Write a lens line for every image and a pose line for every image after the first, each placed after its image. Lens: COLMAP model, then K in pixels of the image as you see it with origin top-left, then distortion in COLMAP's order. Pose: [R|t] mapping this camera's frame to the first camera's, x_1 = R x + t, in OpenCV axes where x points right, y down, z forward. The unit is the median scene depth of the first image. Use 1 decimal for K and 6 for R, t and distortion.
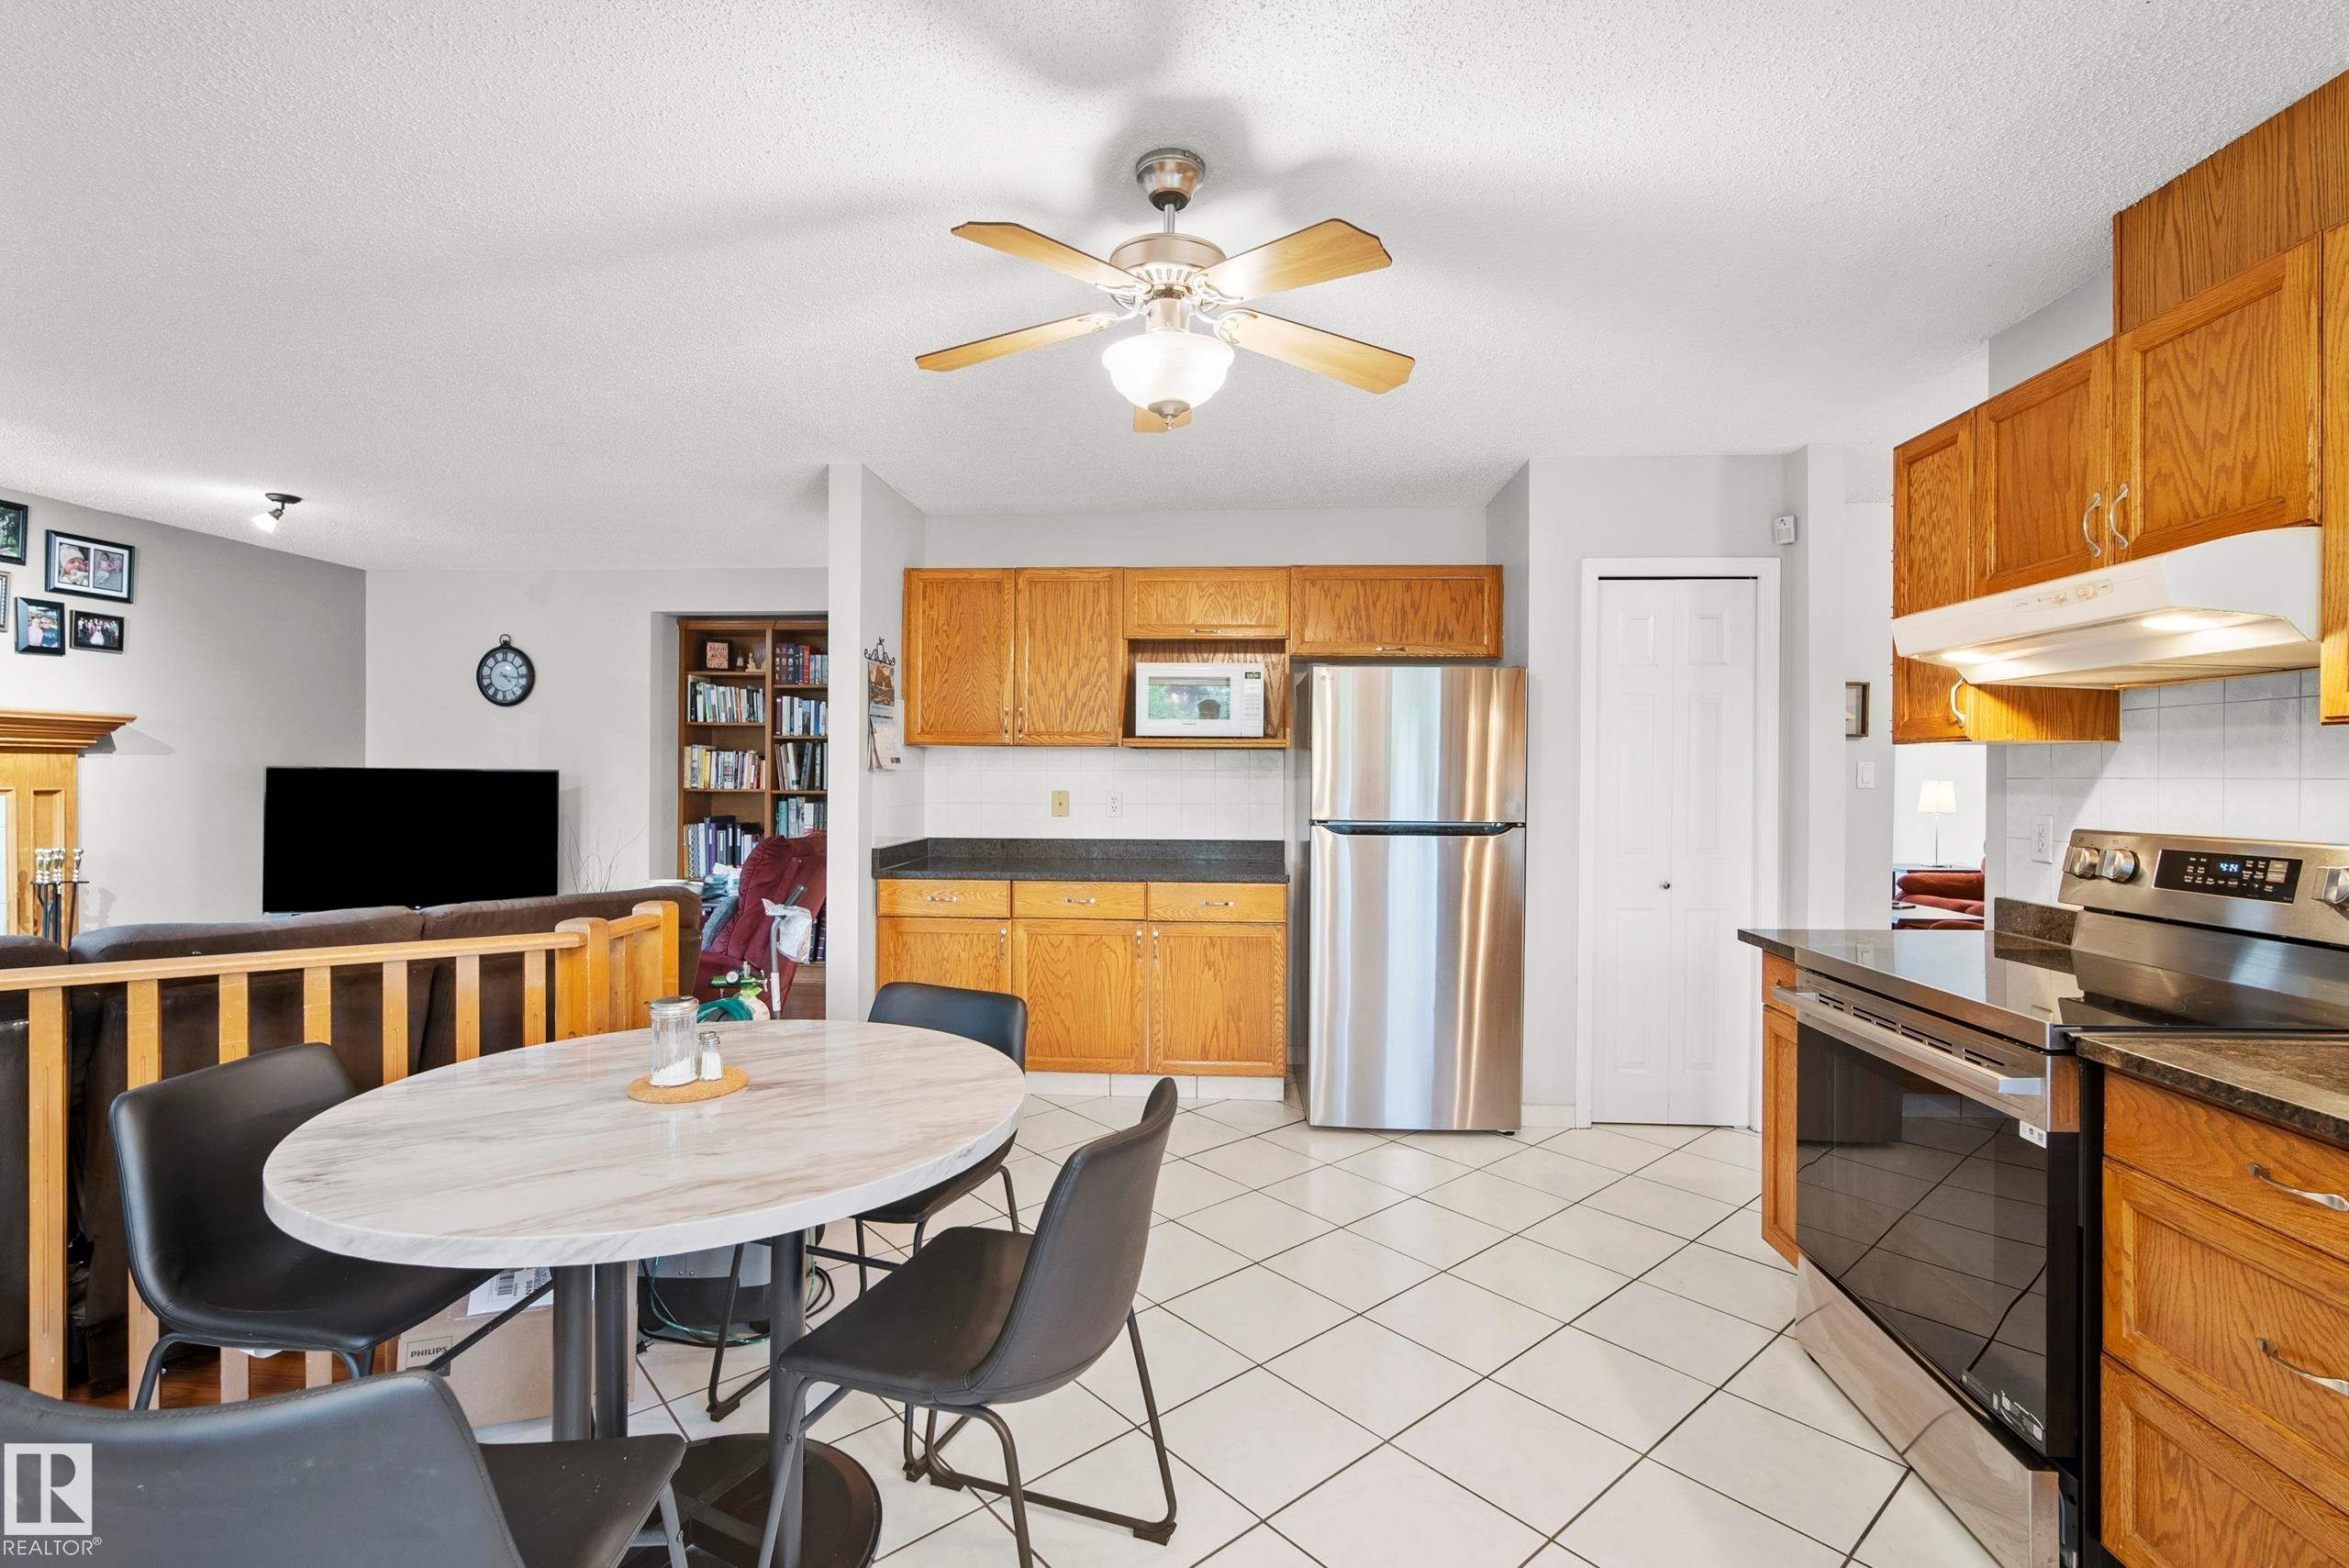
lens RADIAL K [[1034.3, 0, 1174.5], [0, 1034.3, 784.0], [0, 0, 1]] dist [-0.012909, 0.000389]
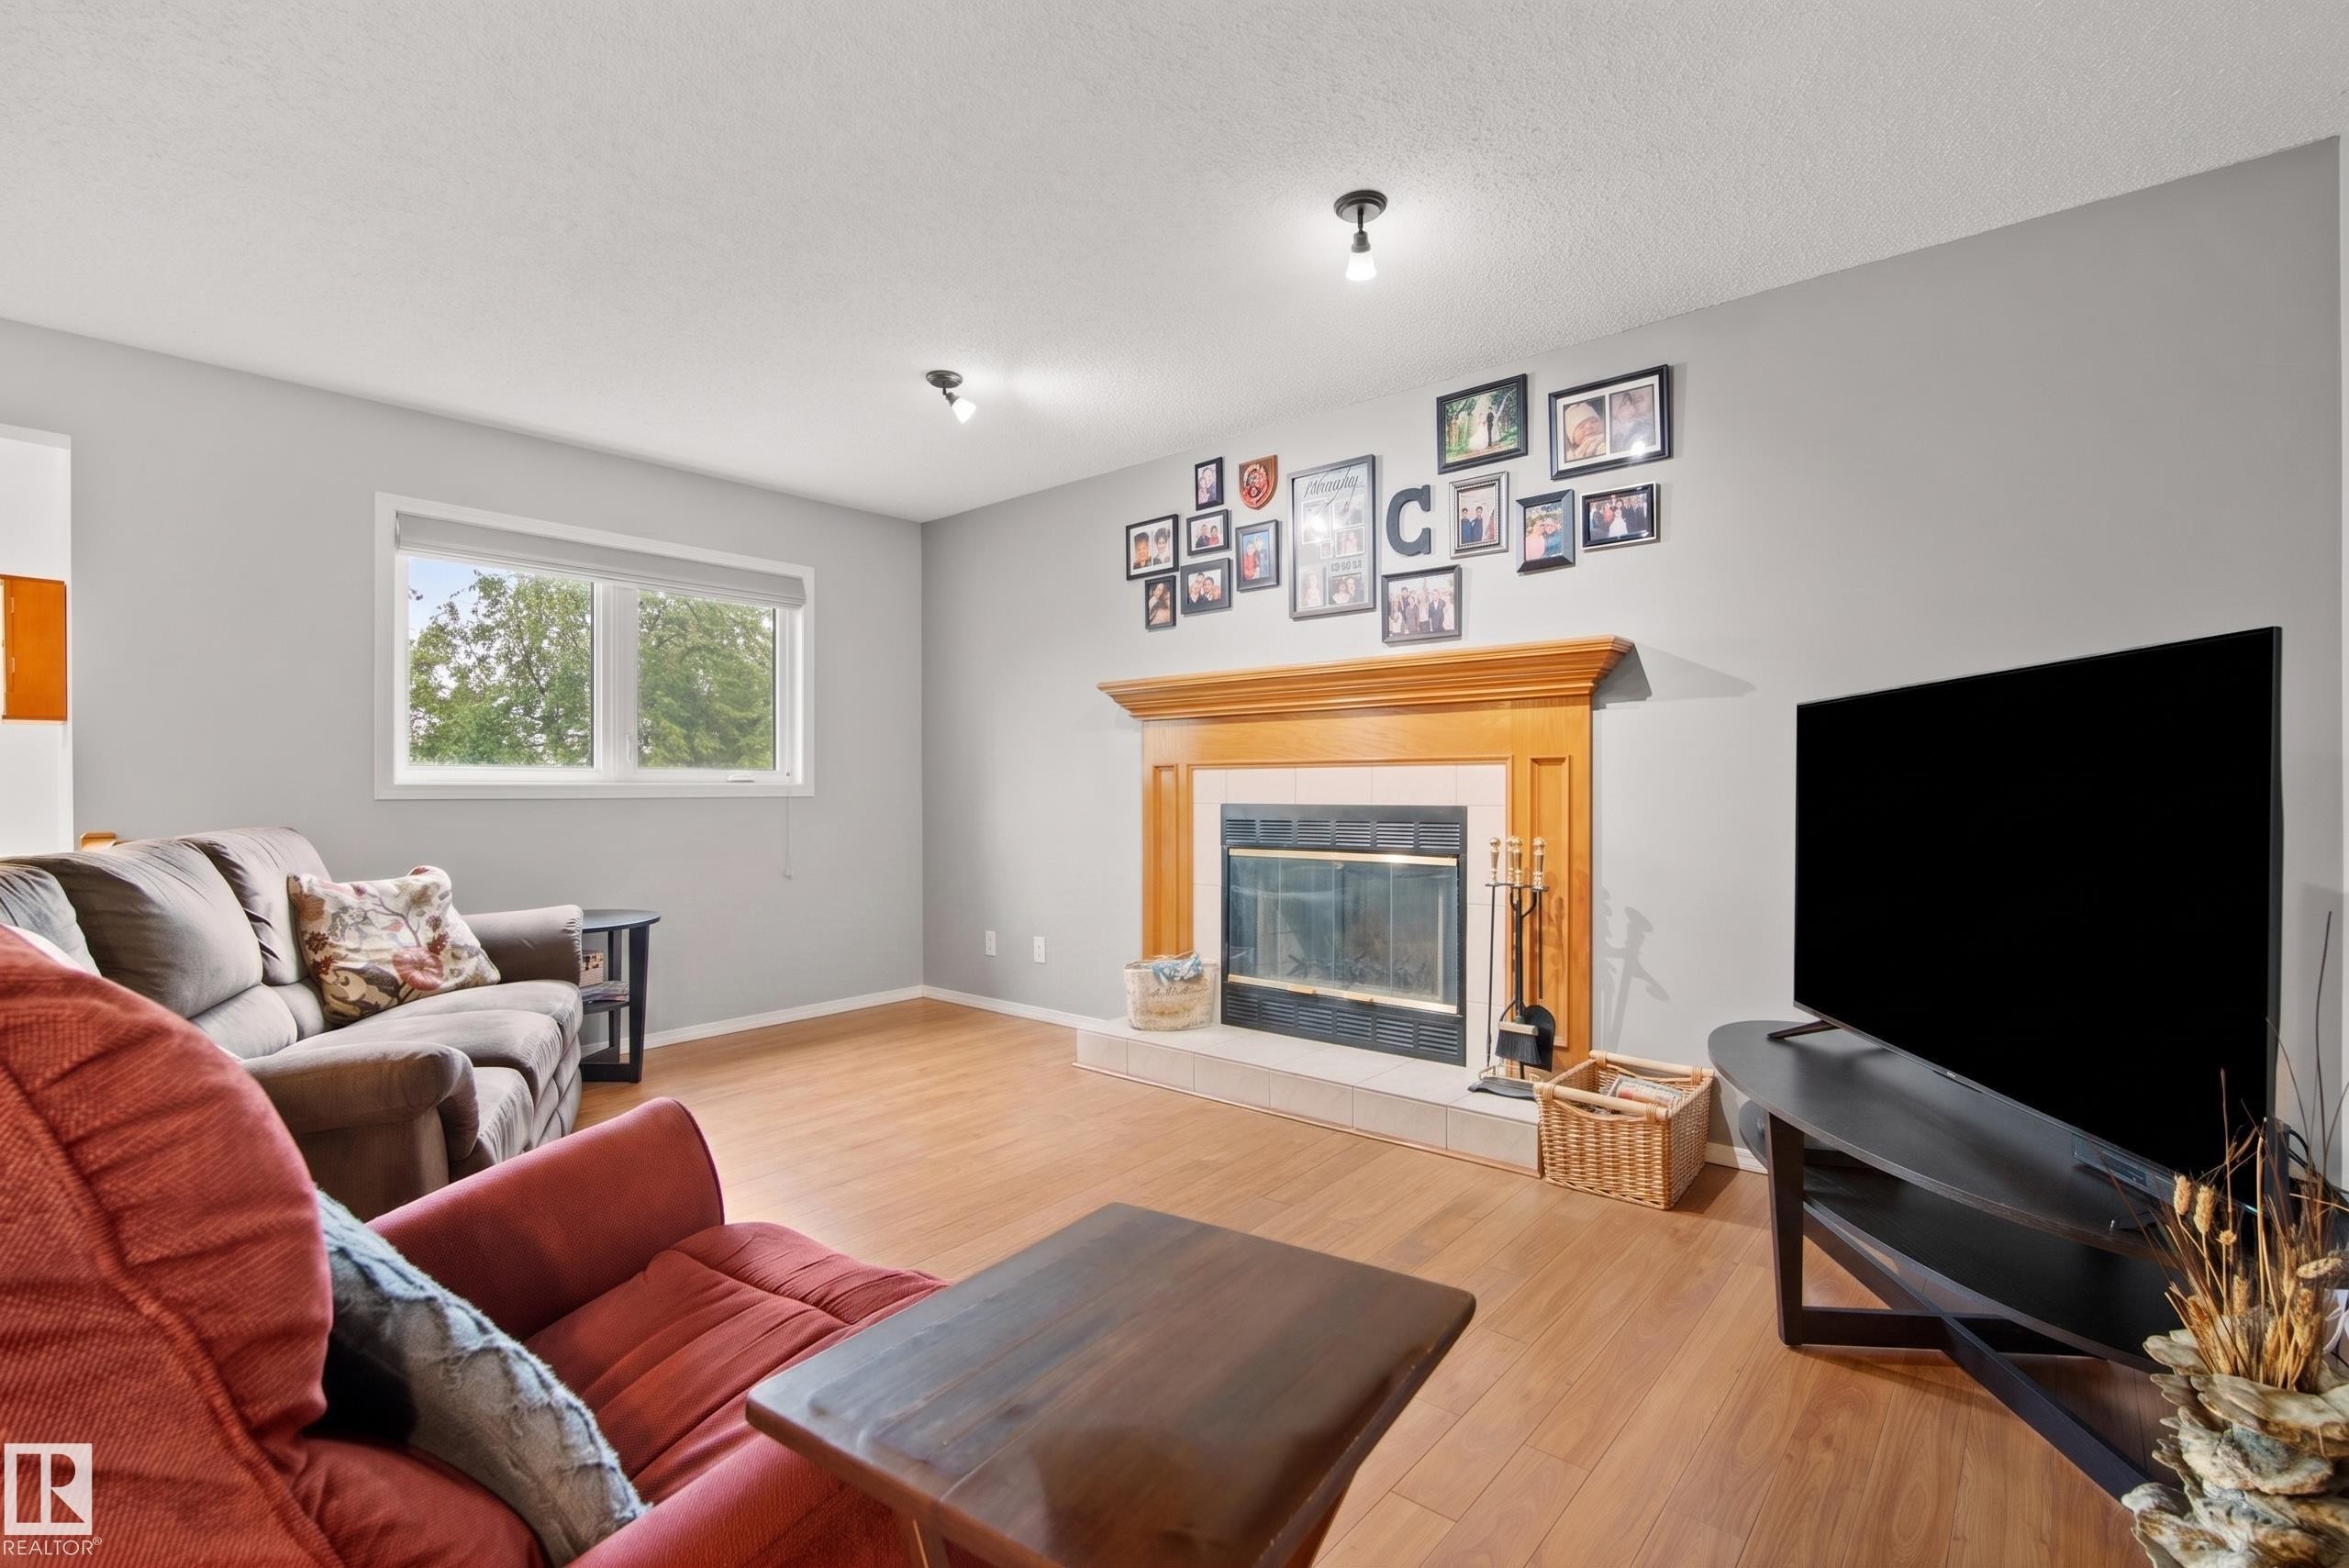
lens RADIAL K [[1046.7, 0, 1174.7], [0, 1046.7, 797.3], [0, 0, 1]] dist [-0.001416, 0.000187]
pose [[-0.584537, 0.003914, -0.811357, -0.336930], [-0.007069, 0.999926, 0.009916, 0.027751], [0.811336, 0.011532, -0.584466, 1.167941]]
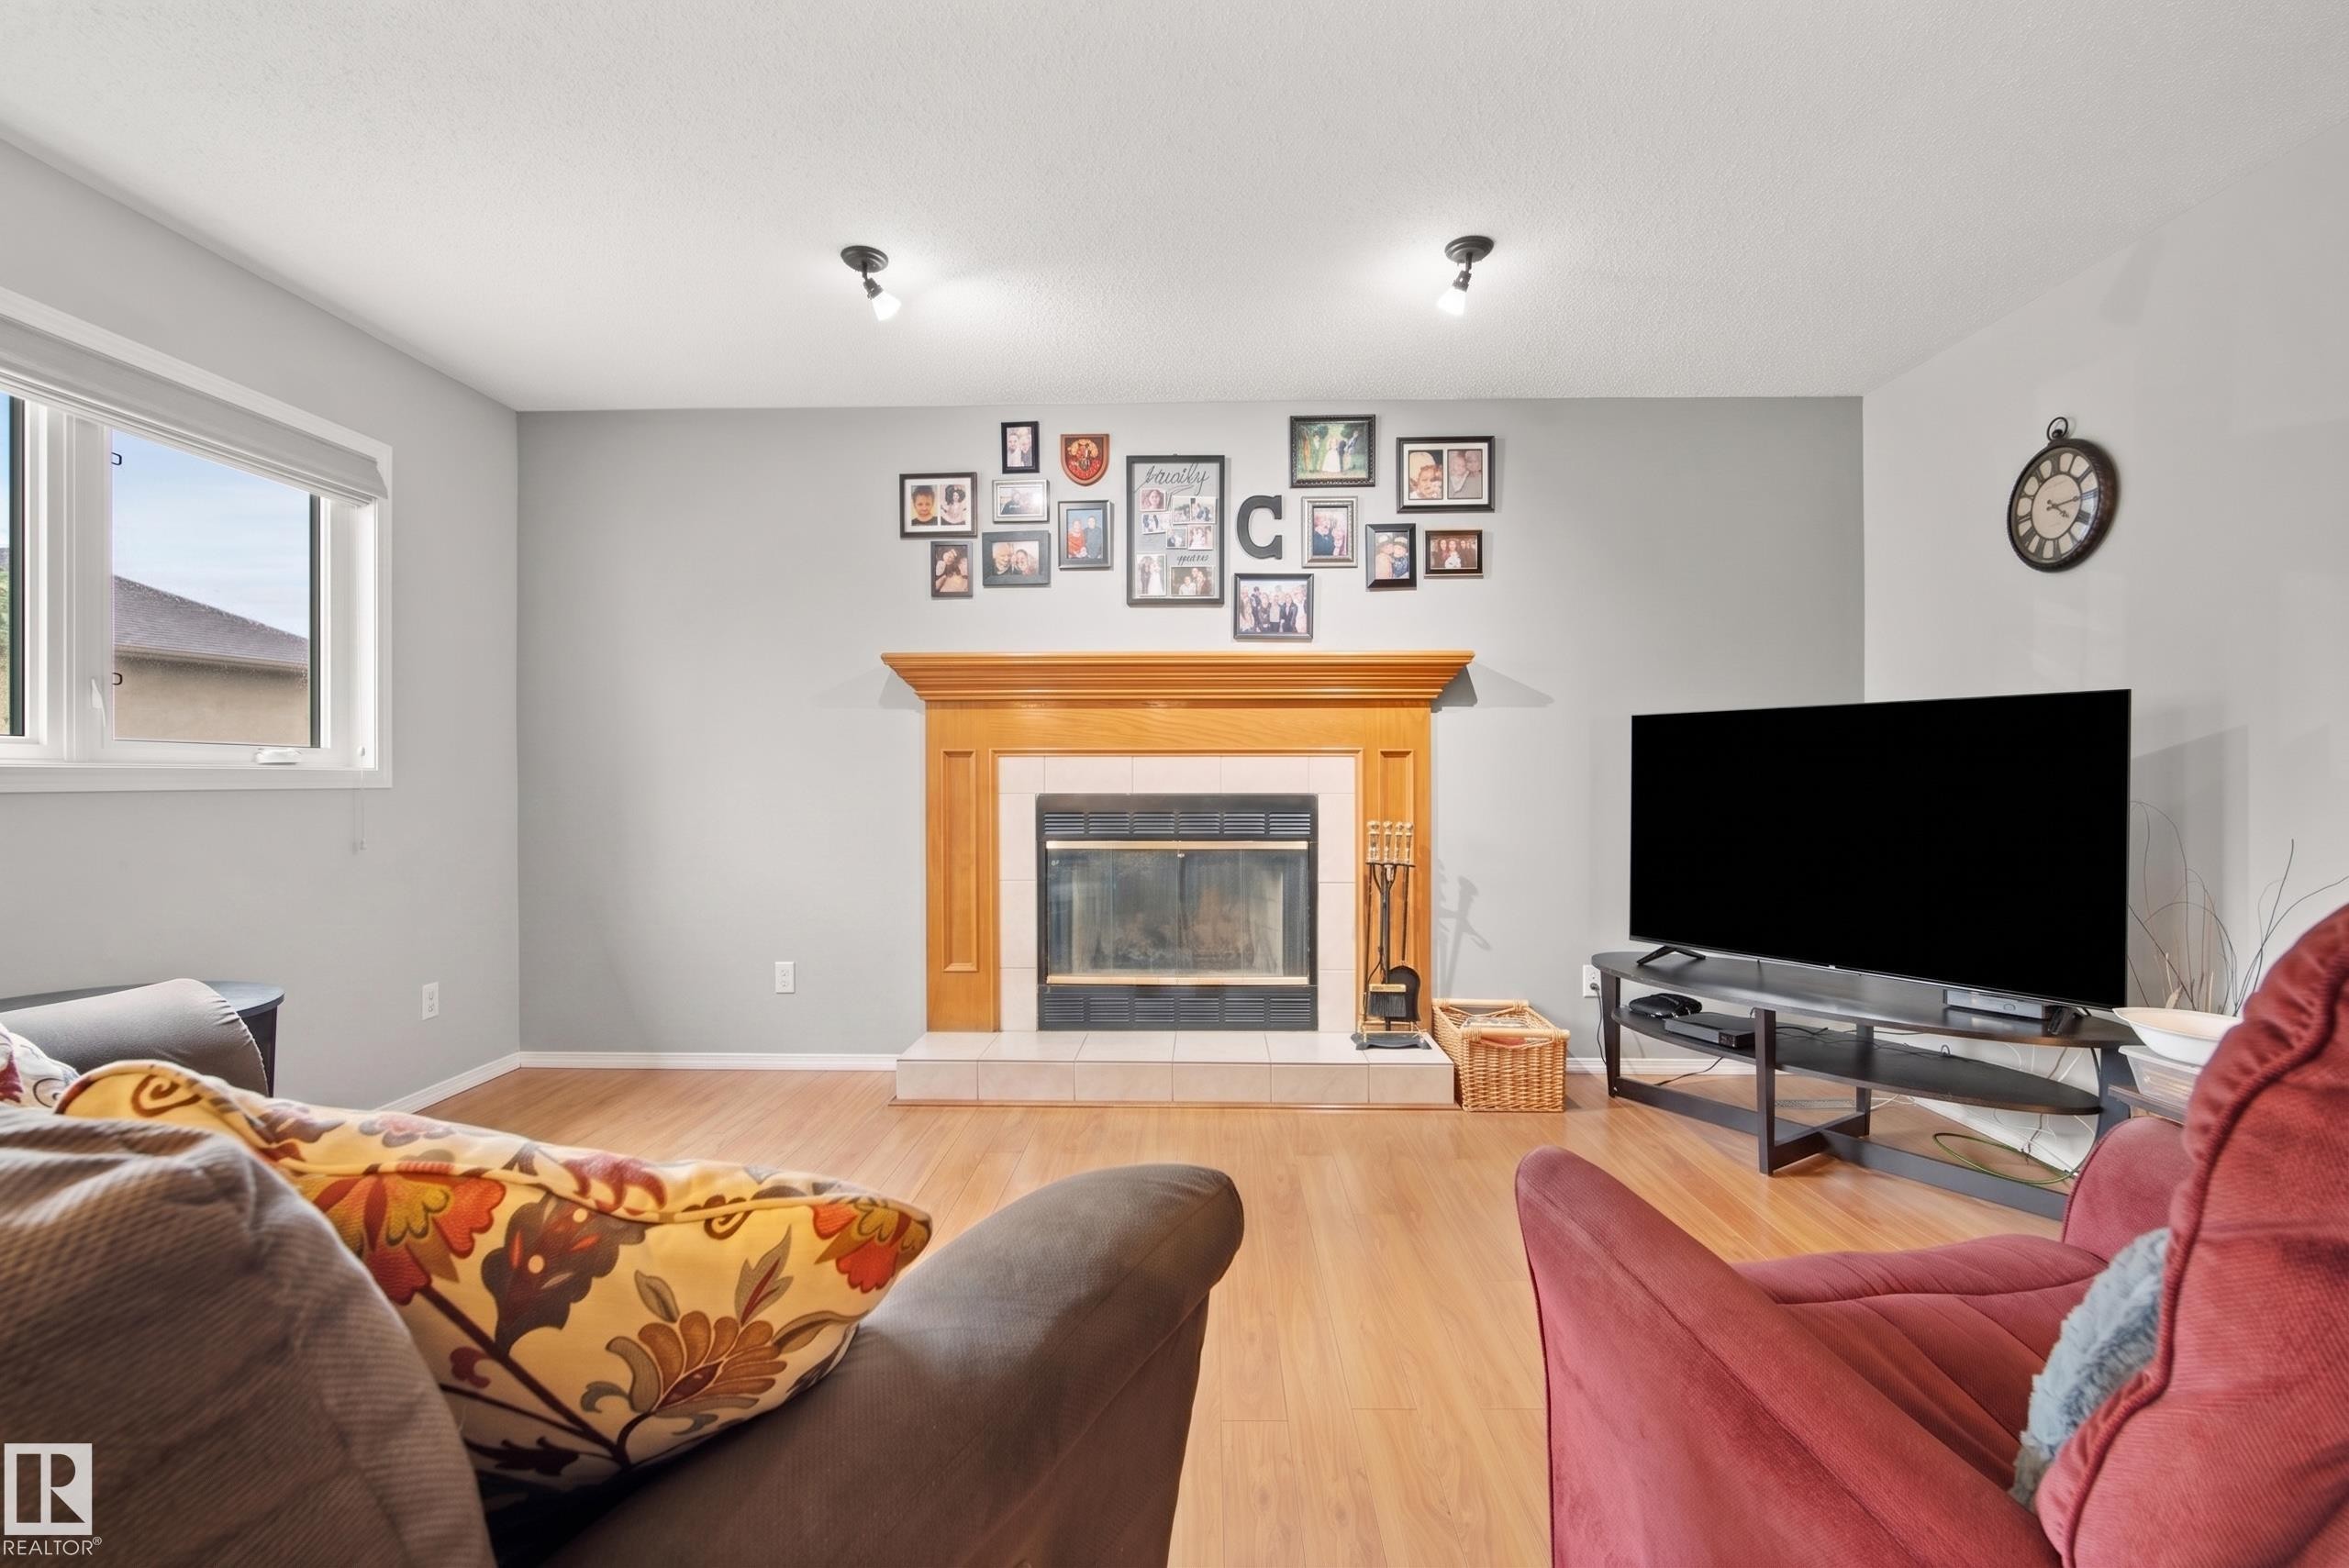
lens RADIAL K [[1057.5, 0, 1174.3], [0, 1057.5, 790.2], [0, 0, 1]] dist [-0.000328, -0.000076]
pose [[0.048852, 0.002146, -0.998804, -0.240397], [-0.007368, 0.999971, 0.001788, 0.036338], [0.998779, 0.007272, 0.048867, 0.744632]]
